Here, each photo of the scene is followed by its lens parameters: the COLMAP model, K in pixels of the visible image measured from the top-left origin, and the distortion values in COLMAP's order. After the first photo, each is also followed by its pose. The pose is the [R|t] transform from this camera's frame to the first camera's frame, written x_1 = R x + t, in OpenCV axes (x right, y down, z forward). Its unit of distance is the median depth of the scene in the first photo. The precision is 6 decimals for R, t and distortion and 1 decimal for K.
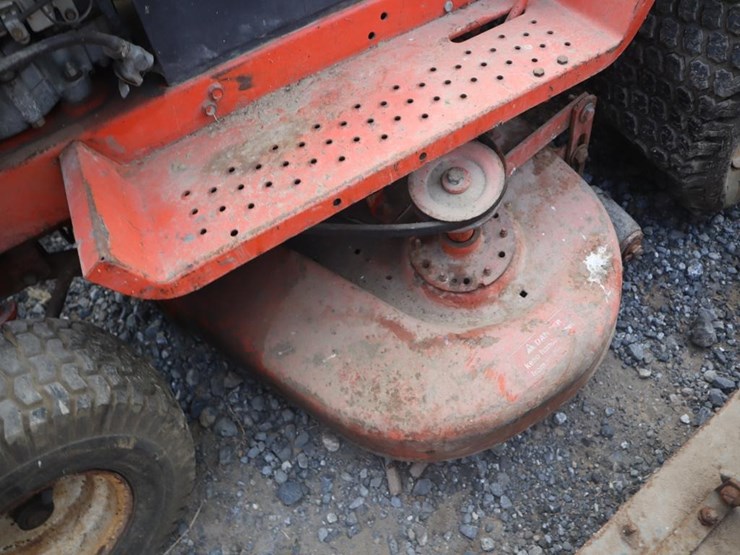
lens RADIAL K [[482.9, 0, 385.3], [0, 482.9, 270.9], [0, 0, 1]] dist [-0.097605, 0.037075]
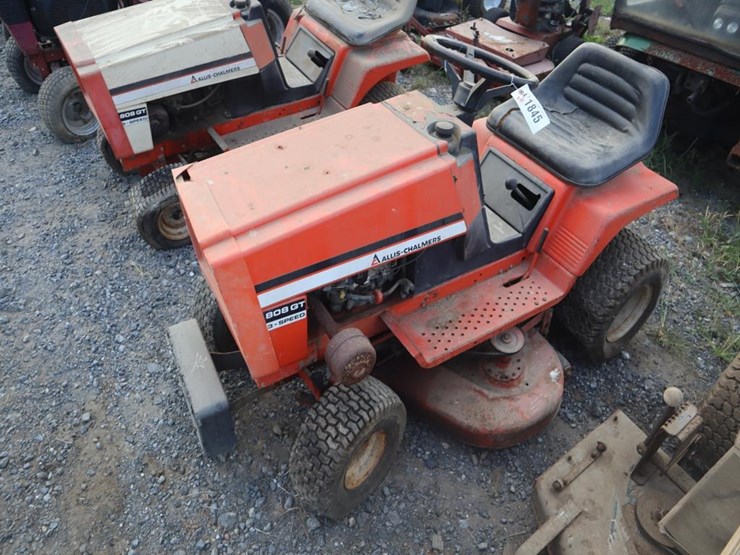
lens RADIAL K [[482.9, 0, 388.0], [0, 482.9, 281.0], [0, 0, 1]] dist [-0.097605, 0.037075]
pose [[0.986433, 0.115343, 0.116816, -0.812143], [-0.079667, 0.958513, -0.273691, 0.276827], [-0.143538, 0.260671, 0.954697, -1.483236]]
